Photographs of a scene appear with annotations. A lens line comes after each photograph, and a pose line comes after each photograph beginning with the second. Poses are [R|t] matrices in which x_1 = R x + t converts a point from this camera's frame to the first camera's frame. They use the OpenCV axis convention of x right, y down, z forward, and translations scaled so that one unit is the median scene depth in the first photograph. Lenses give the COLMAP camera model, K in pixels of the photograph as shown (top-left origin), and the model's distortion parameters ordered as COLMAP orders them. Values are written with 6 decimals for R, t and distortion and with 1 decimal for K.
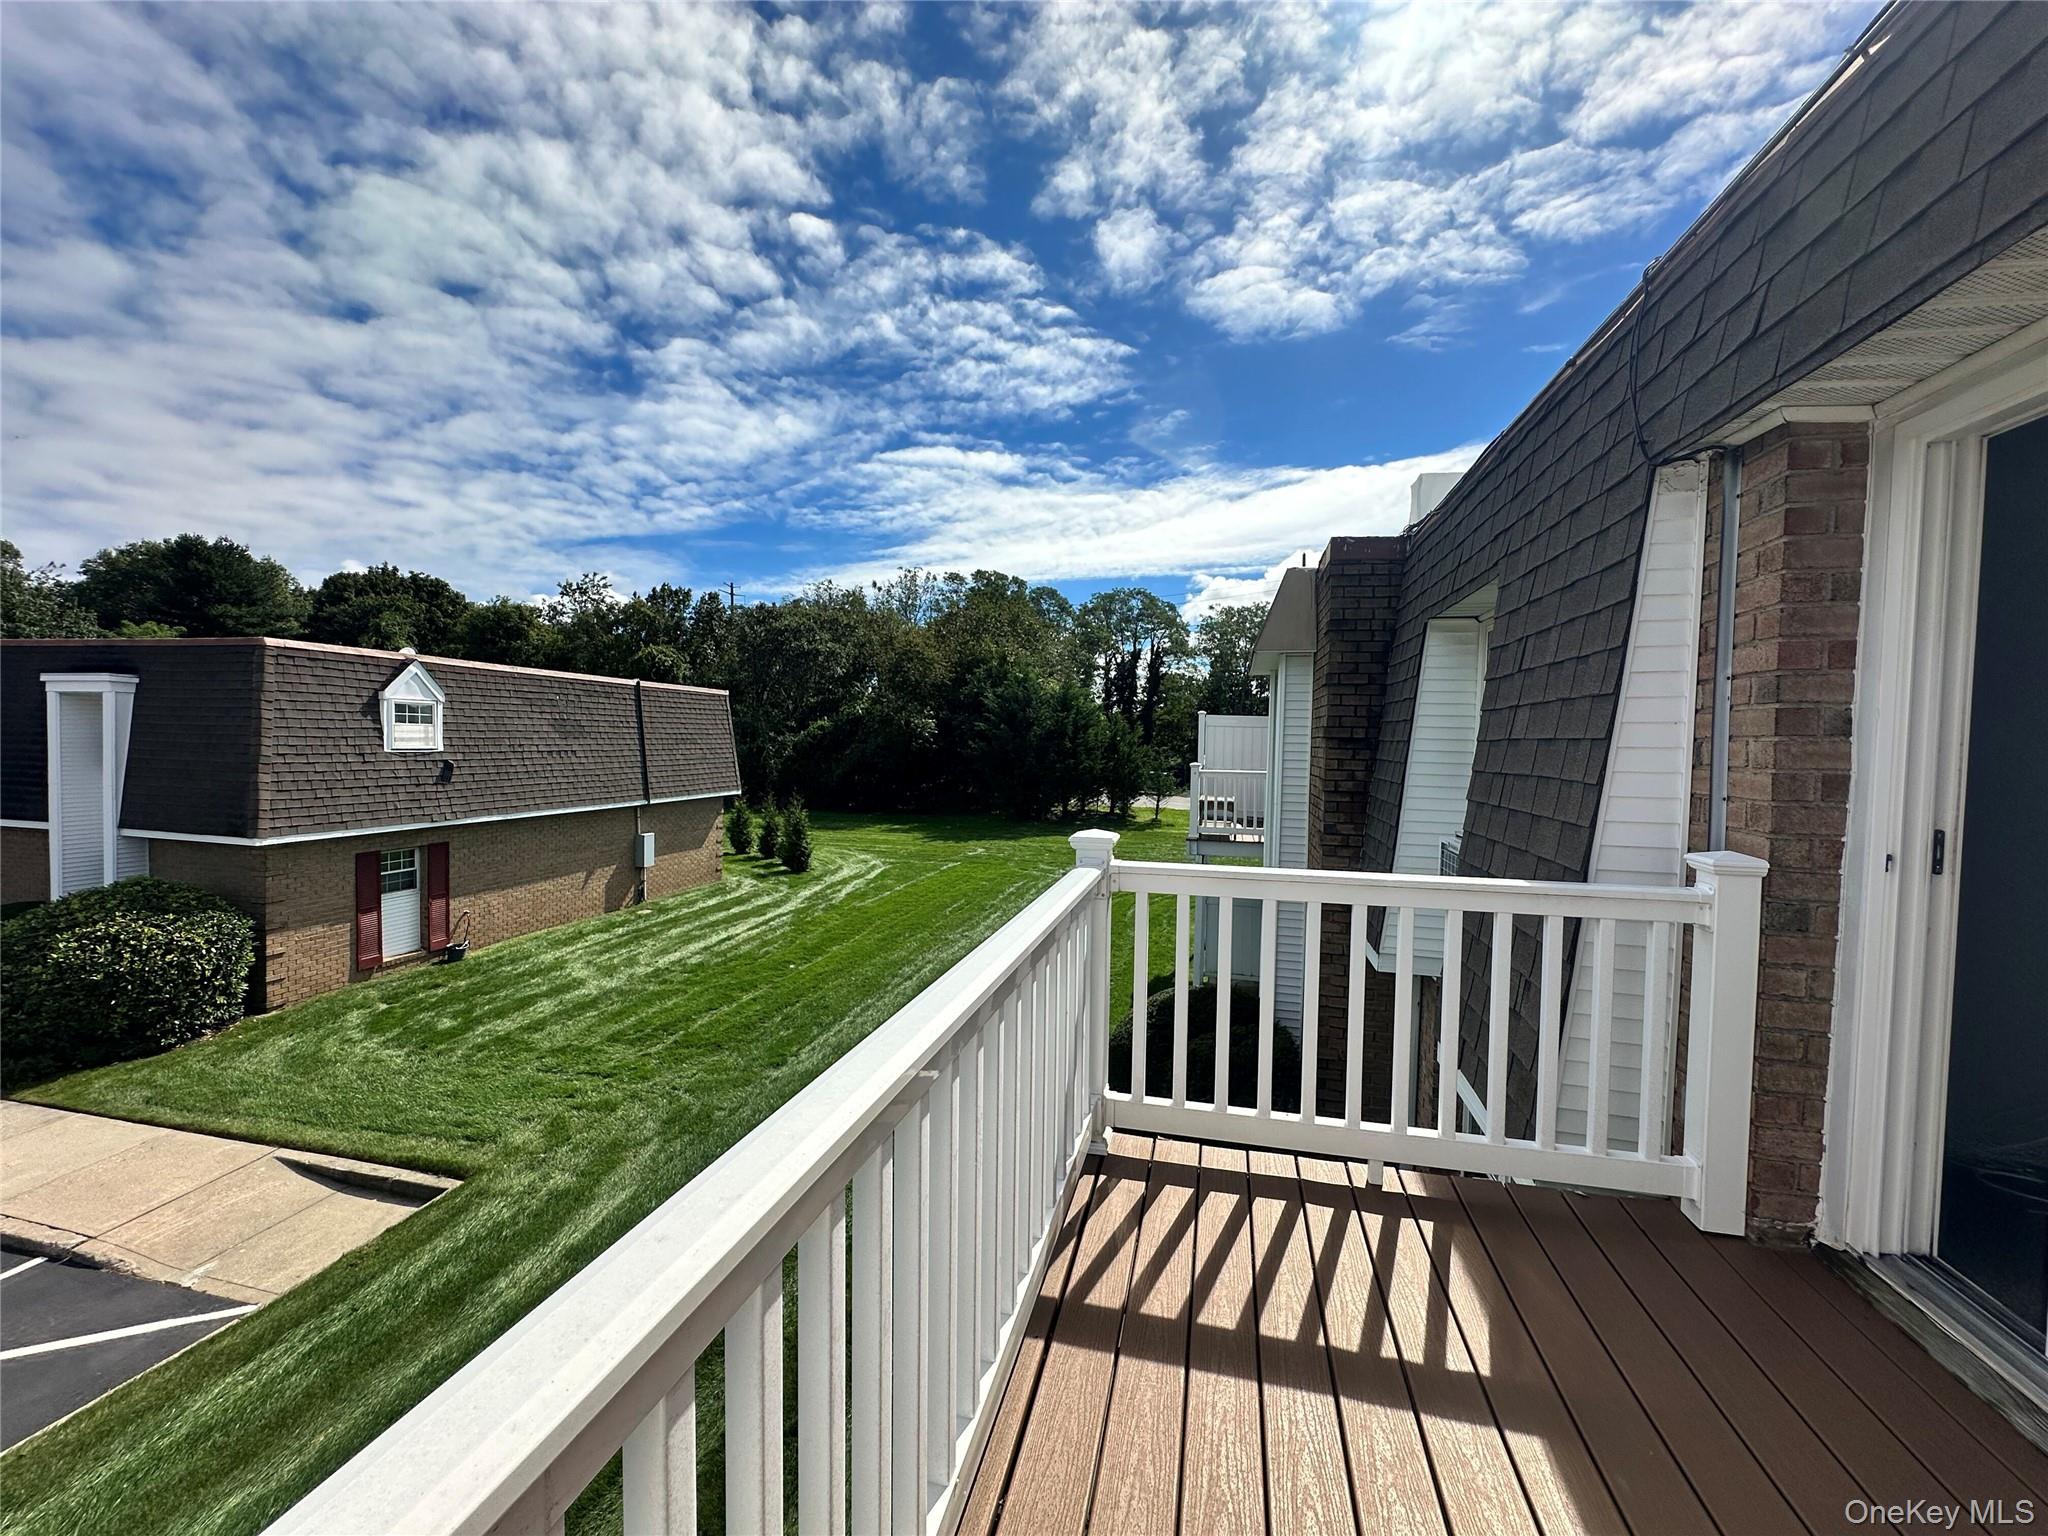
lens RADIAL K [[814.9, 0, 1024.0], [0, 814.9, 768.0], [0, 0, 1]] dist [-0.003297, -0.000080]
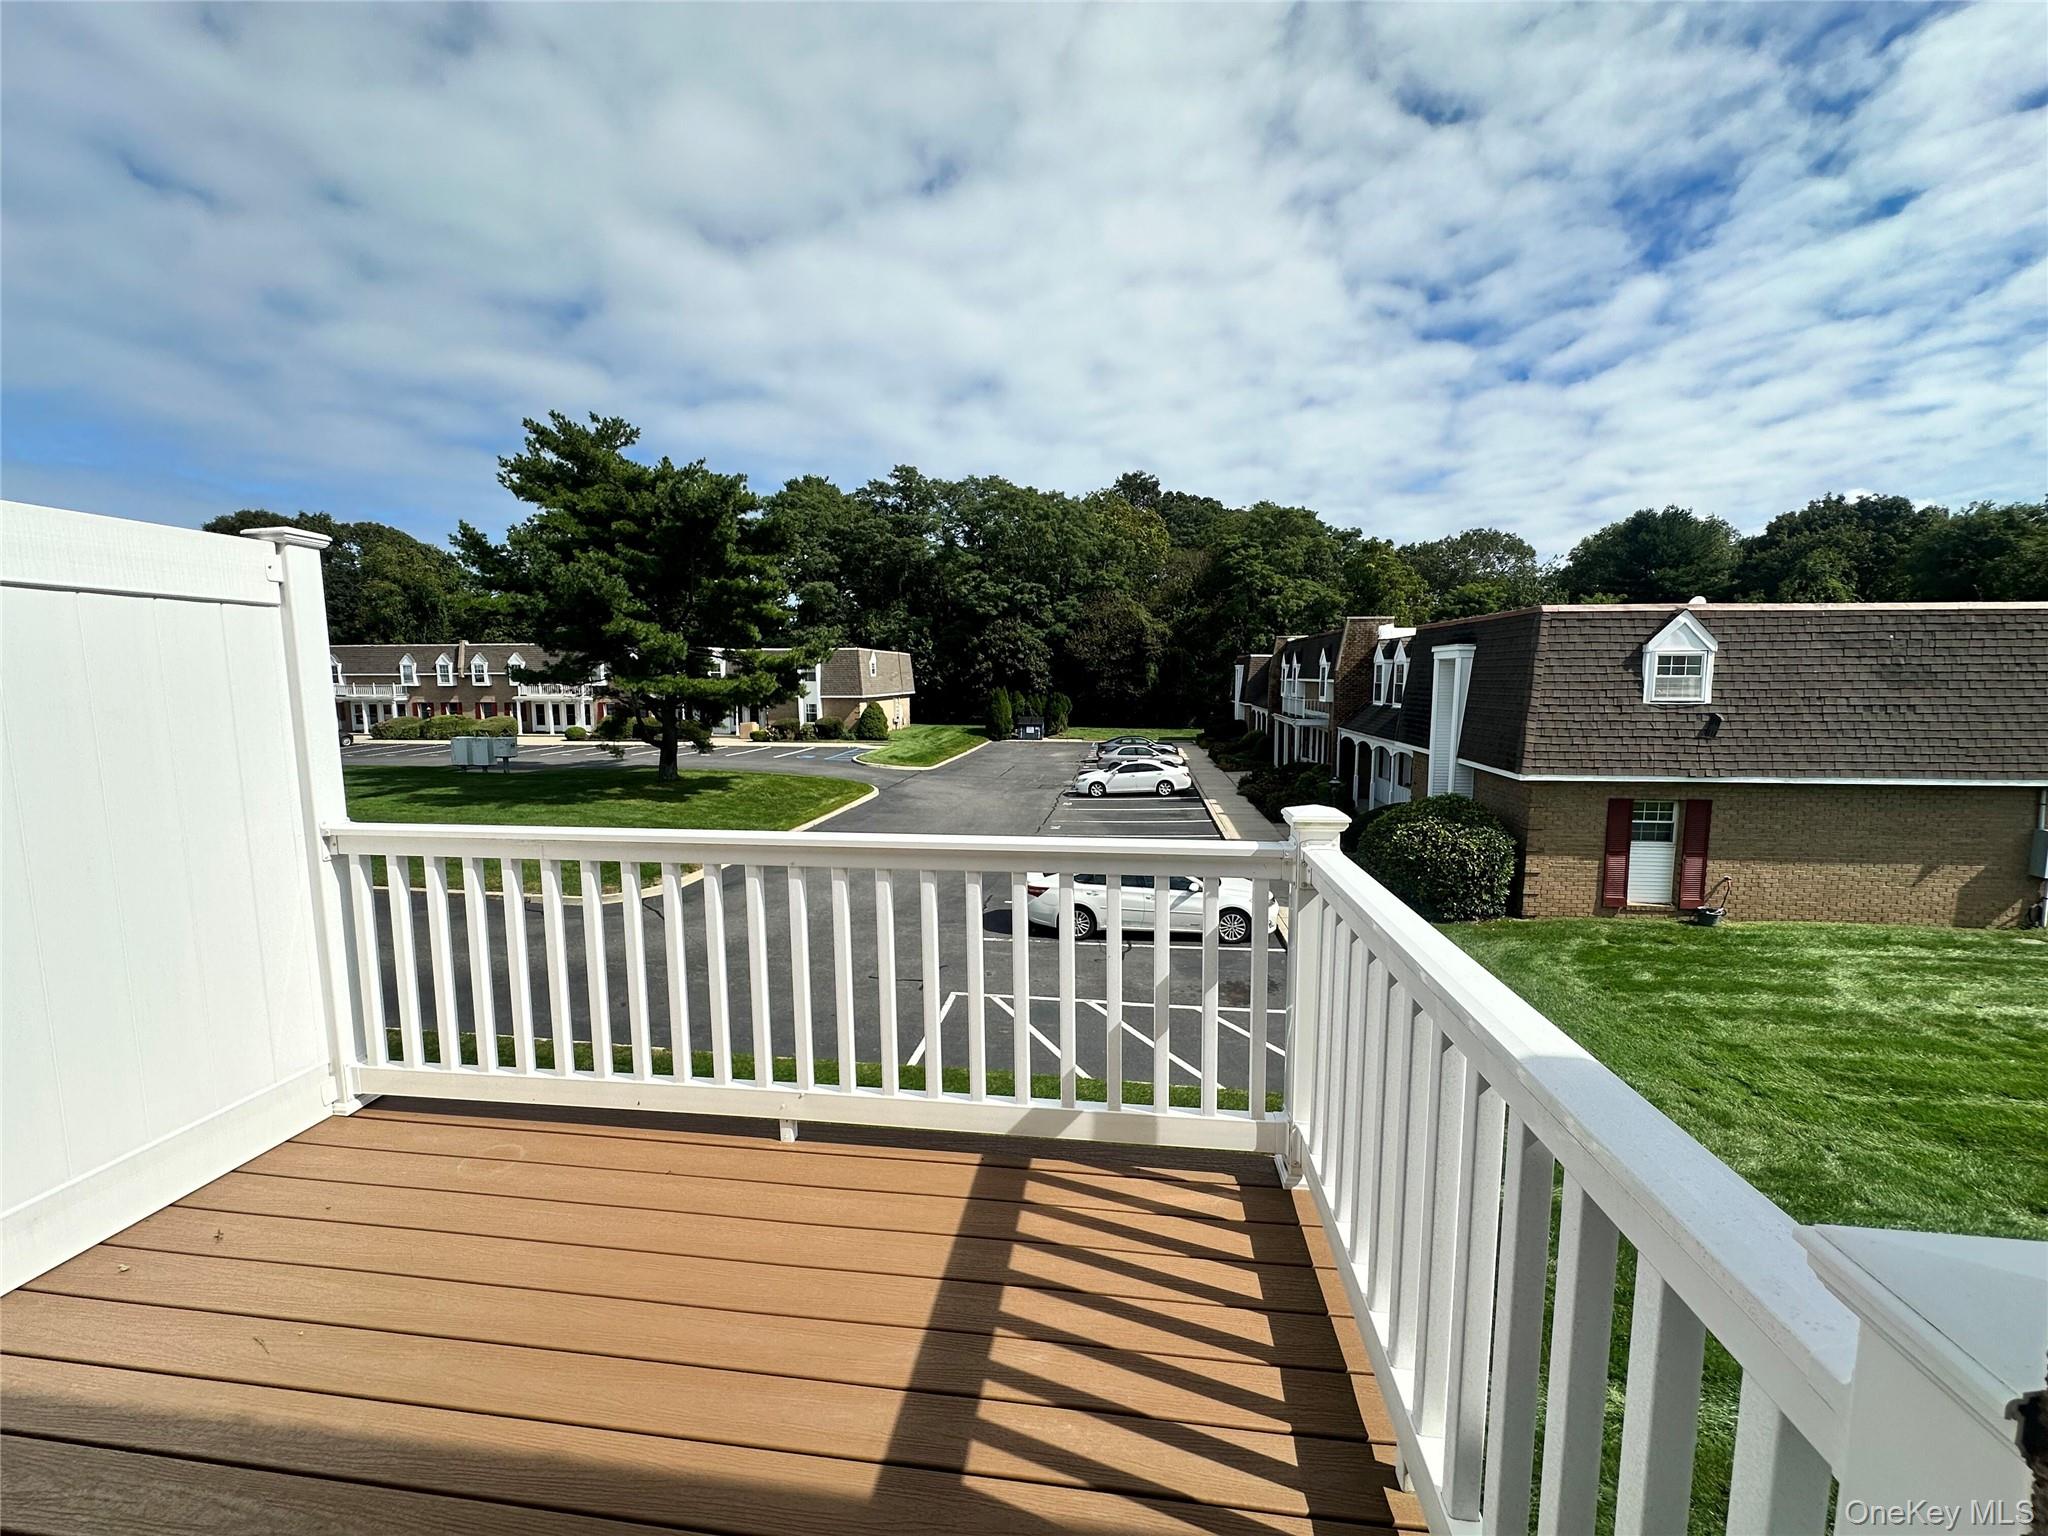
lens RADIAL K [[857.5, 0, 1024.0], [0, 857.5, 768.0], [0, 0, 1]] dist [-0.058558, 0.009061]
pose [[0.037744, 0.082825, -0.995849, 0.218184], [-0.023420, 0.996359, 0.081979, -0.006237], [0.999013, 0.020228, 0.039547, 0.165149]]
